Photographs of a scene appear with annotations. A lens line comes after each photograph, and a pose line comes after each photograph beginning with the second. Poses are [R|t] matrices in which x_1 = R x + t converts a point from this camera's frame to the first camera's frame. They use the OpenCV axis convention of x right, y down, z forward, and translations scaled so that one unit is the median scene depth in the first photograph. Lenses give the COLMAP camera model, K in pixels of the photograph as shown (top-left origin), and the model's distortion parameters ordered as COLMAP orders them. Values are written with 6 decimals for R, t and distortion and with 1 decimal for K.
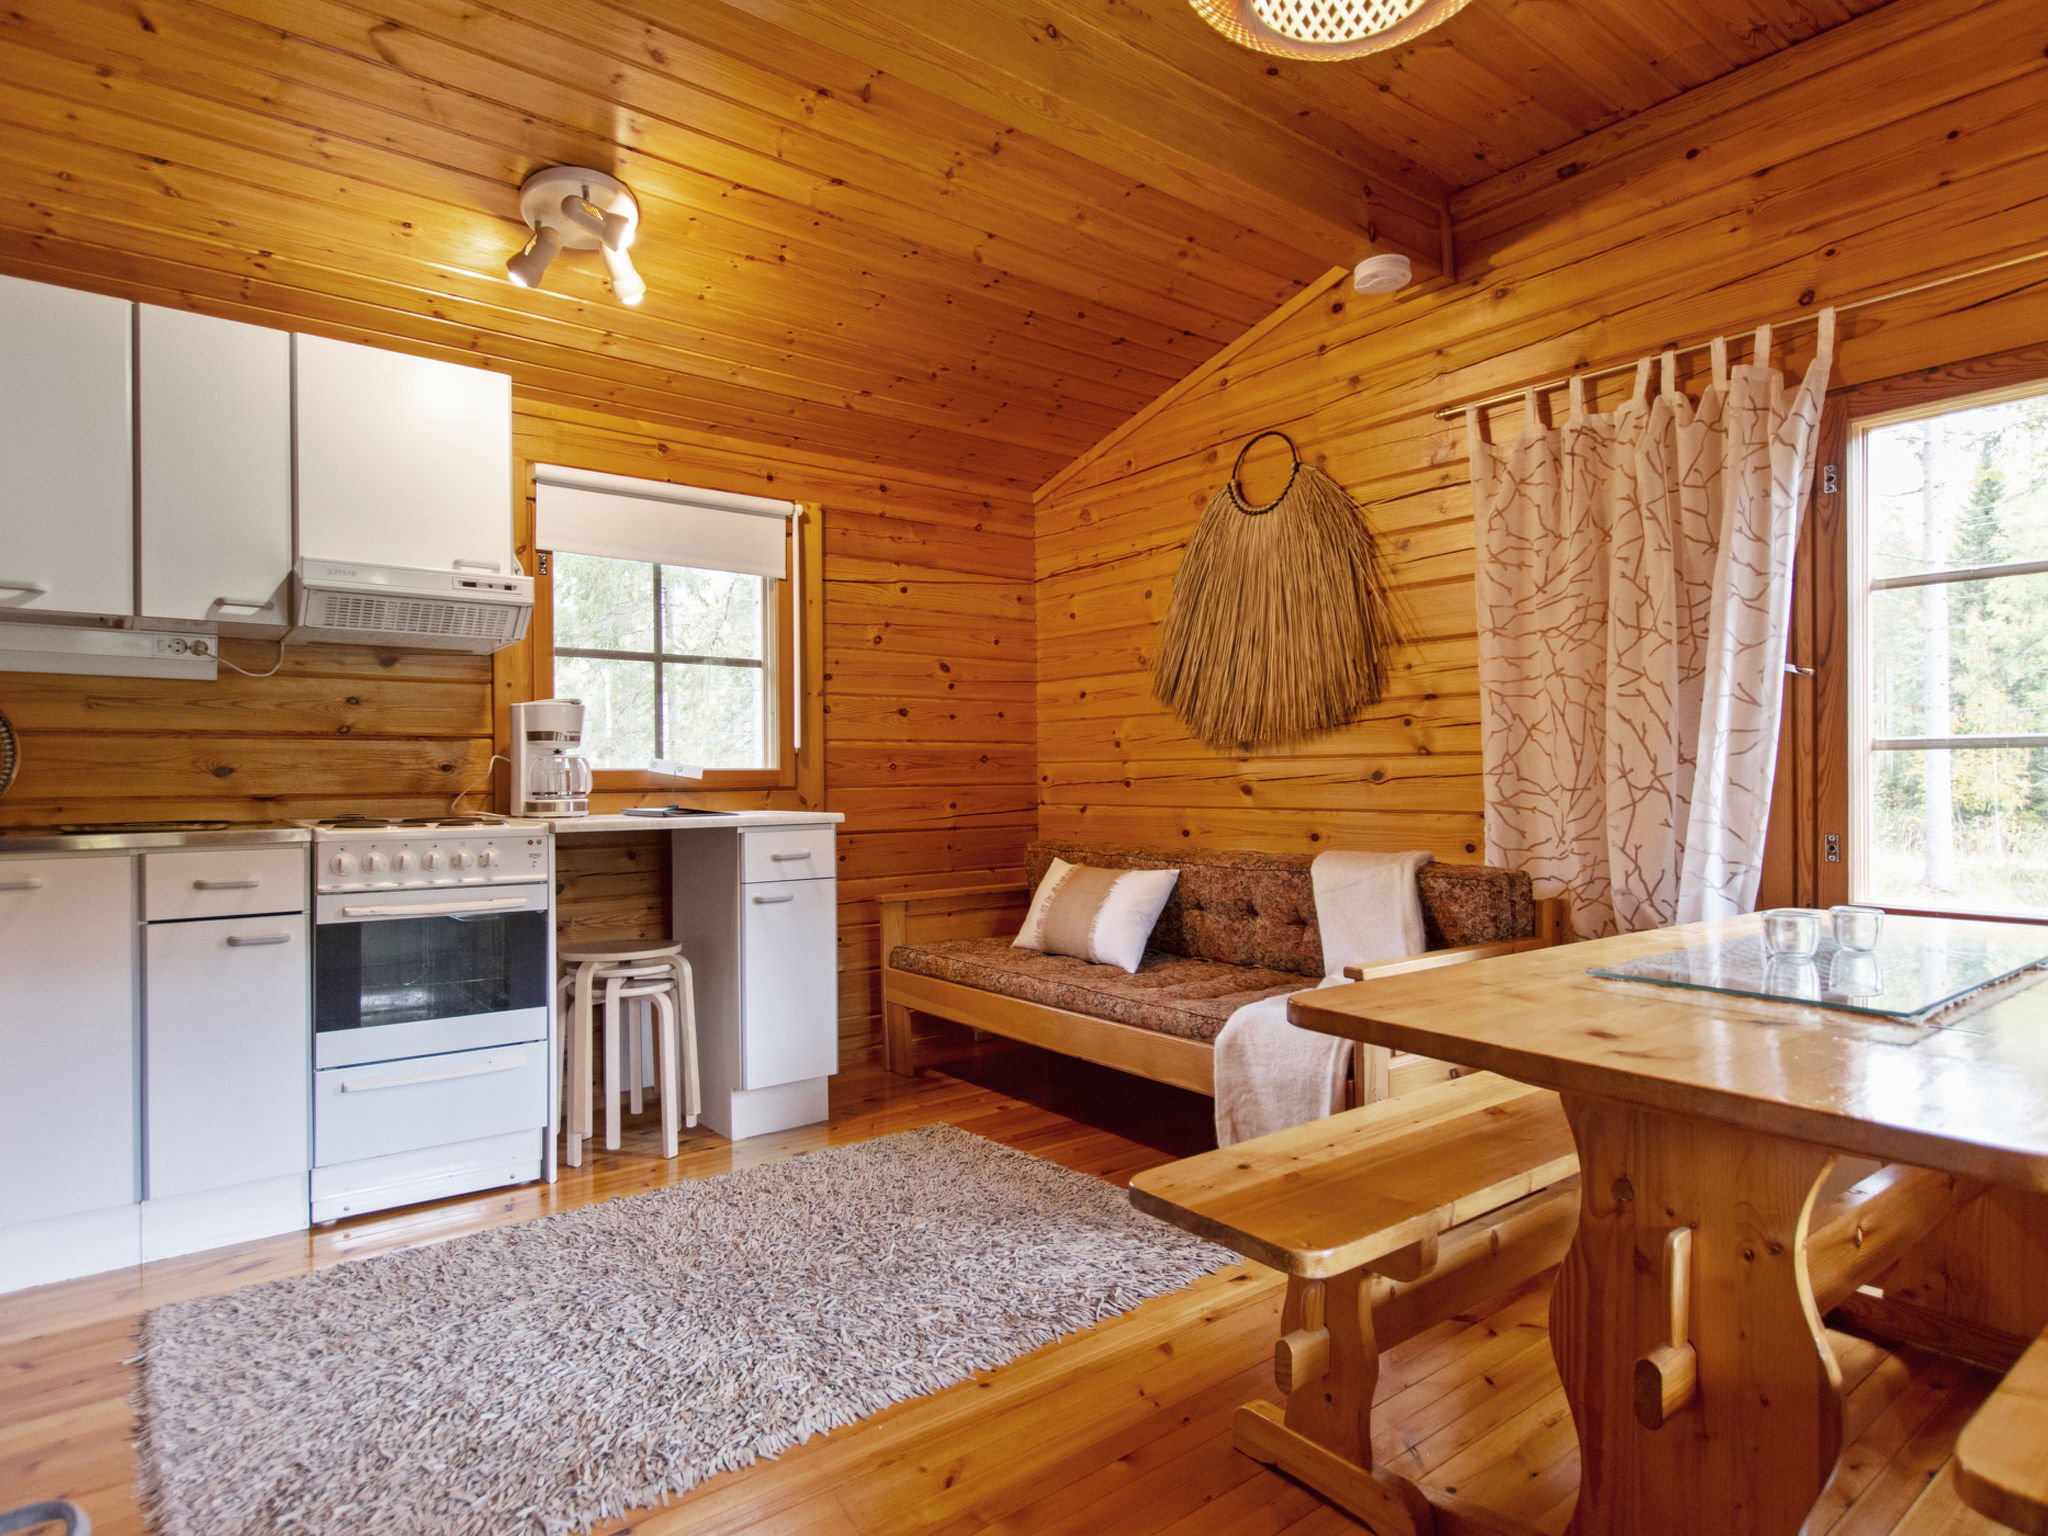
lens RADIAL K [[1155.3, 0, 1023.6], [0, 1155.3, 773.7], [0, 0, 1]] dist [0.005394, 0.001243]
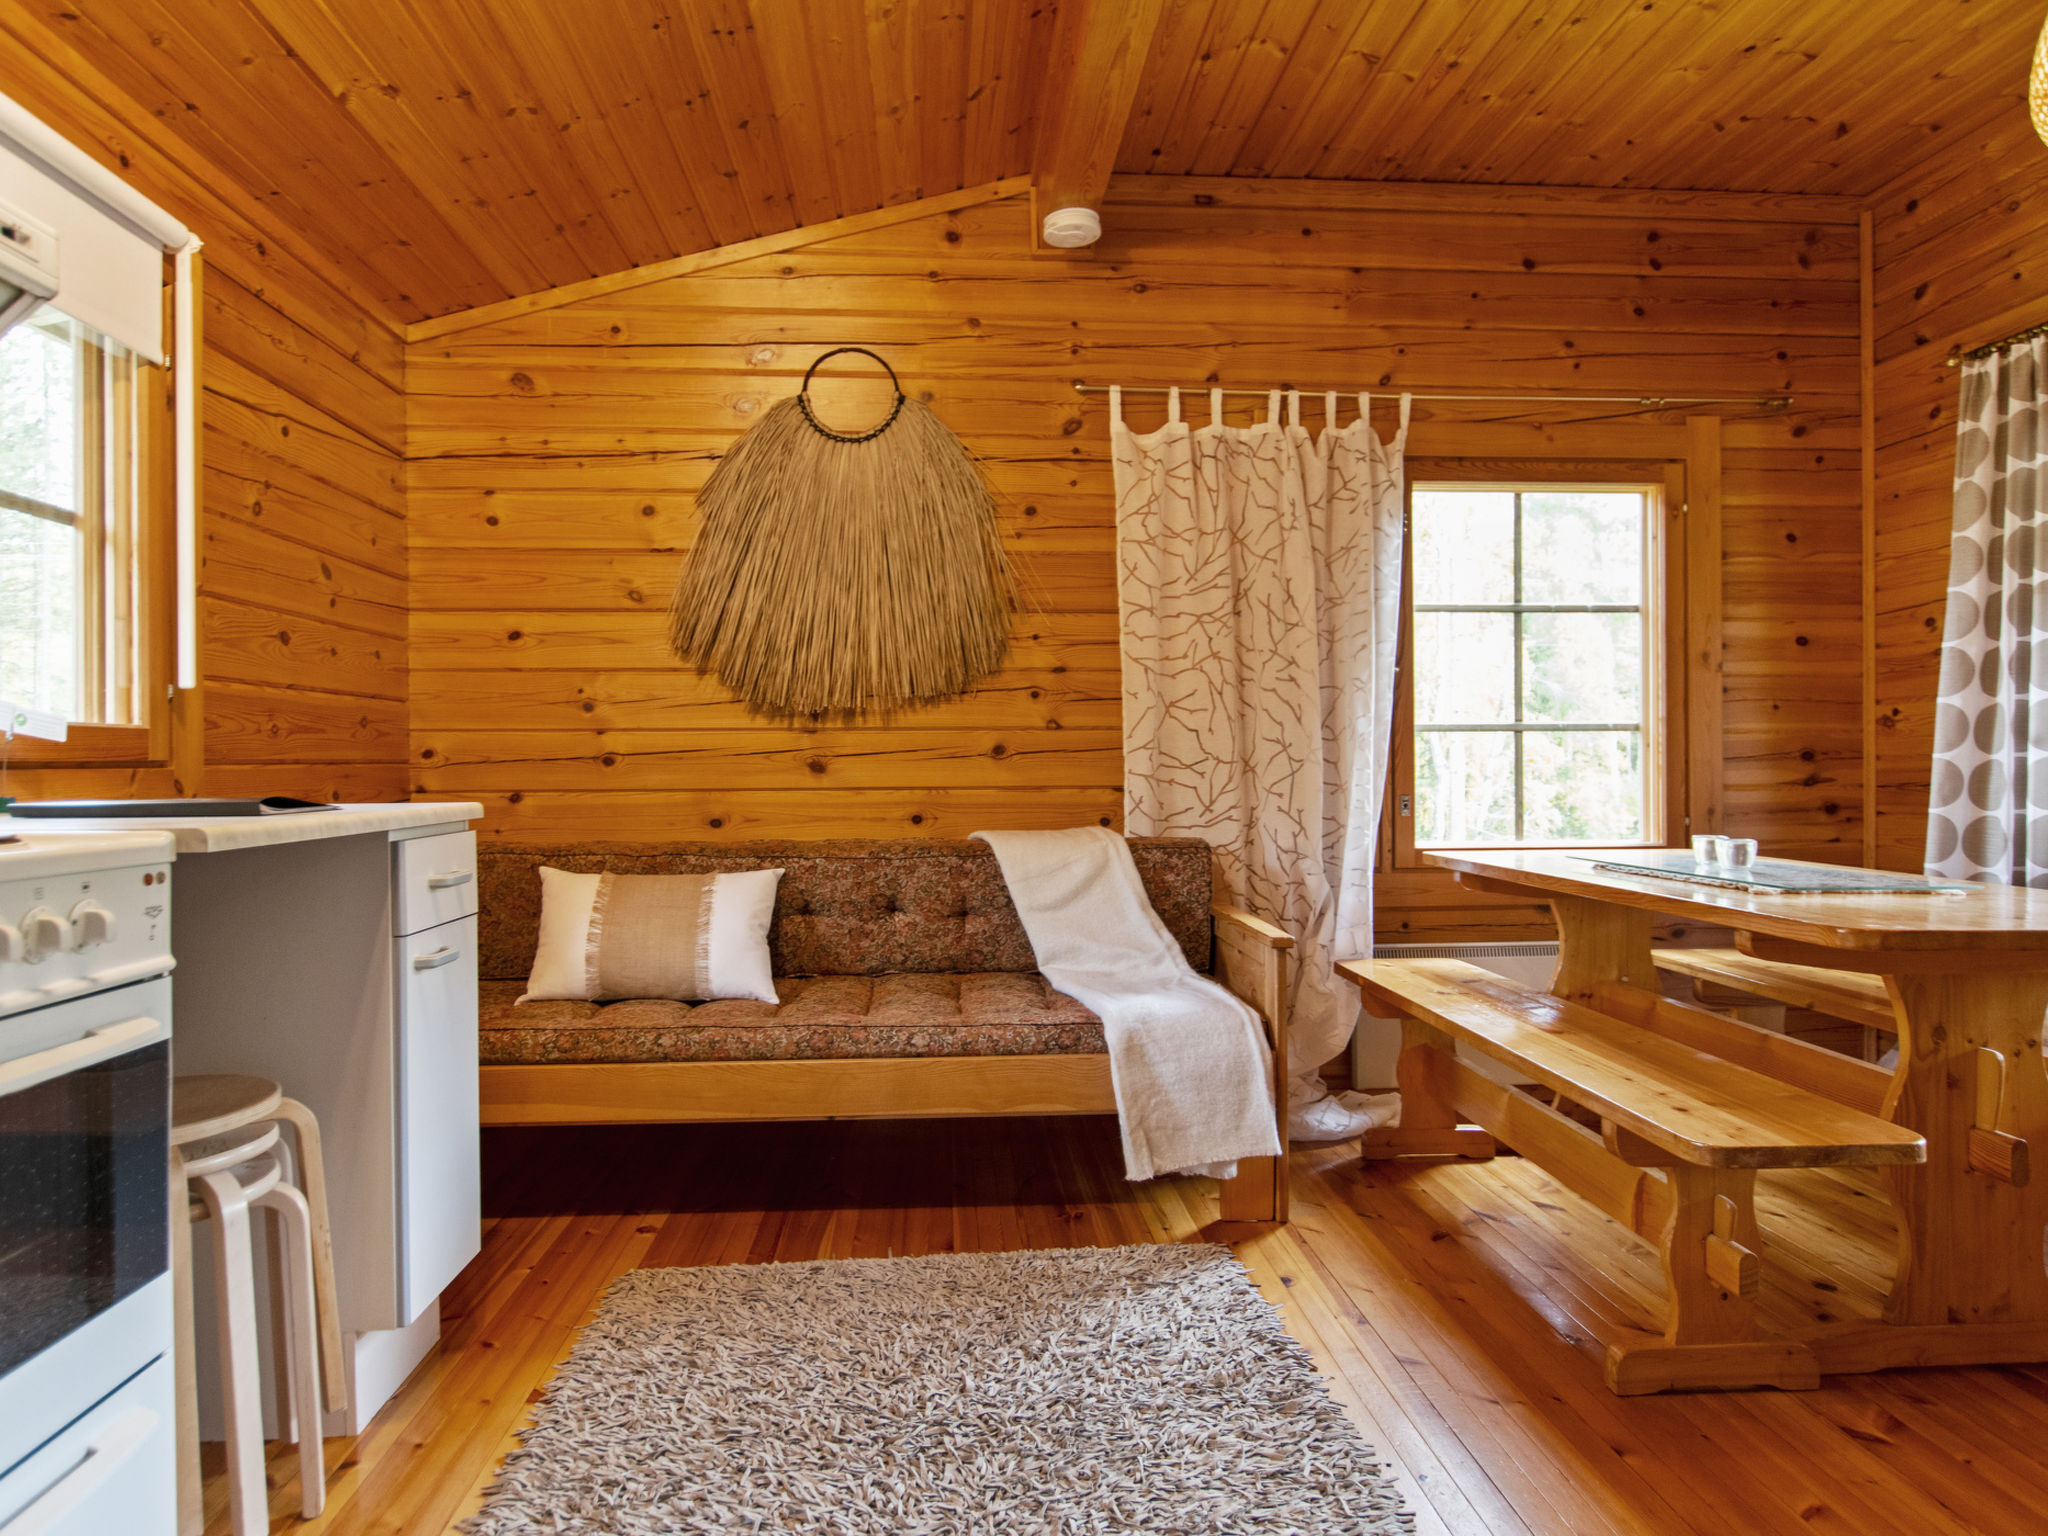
lens RADIAL K [[1231.9, 0, 1019.8], [0, 1231.9, 764.8], [0, 0, 1]] dist [-0.006935, -0.001436]
pose [[0.567392, 0.002976, 0.823442, -0.546499], [-0.000627, 0.999995, -0.003182, 0.018063], [-0.823447, 0.001289, 0.567391, 0.448054]]
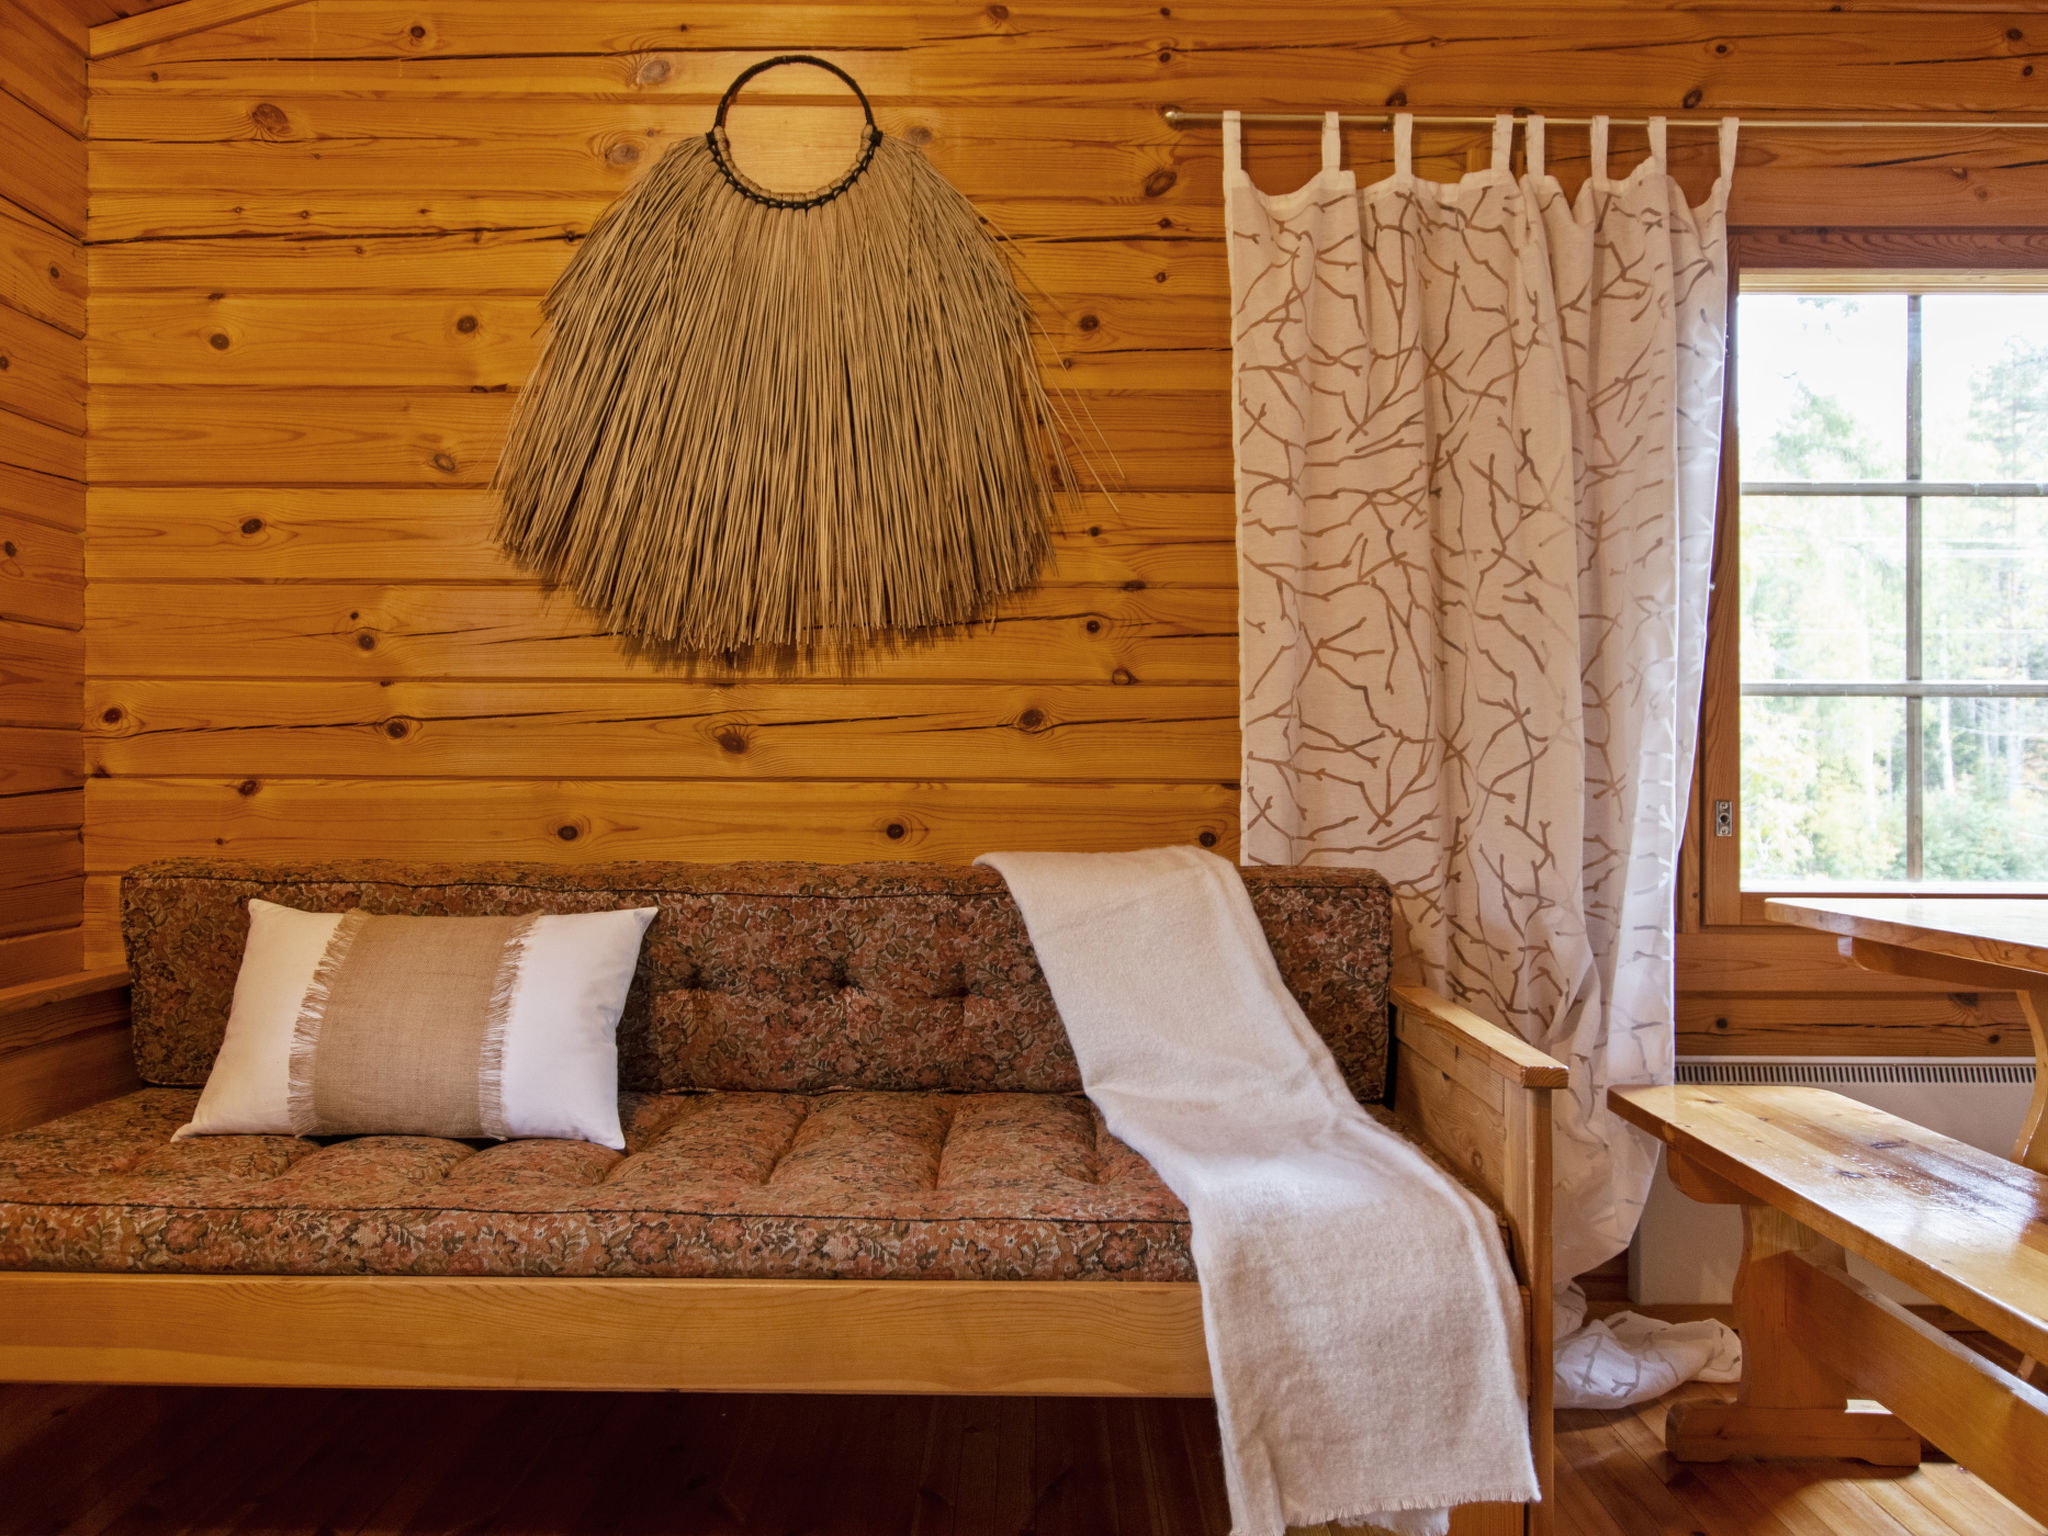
lens RADIAL K [[1467.0, 0, 1024.4], [0, 1467.0, 760.3], [0, 0, 1]] dist [-0.000707, -0.001305]
pose [[0.623520, 0.017008, 0.781622, -0.277175], [-0.011509, 0.999855, -0.012576, 0.033825], [-0.781722, -0.001154, 0.623626, 0.594539]]
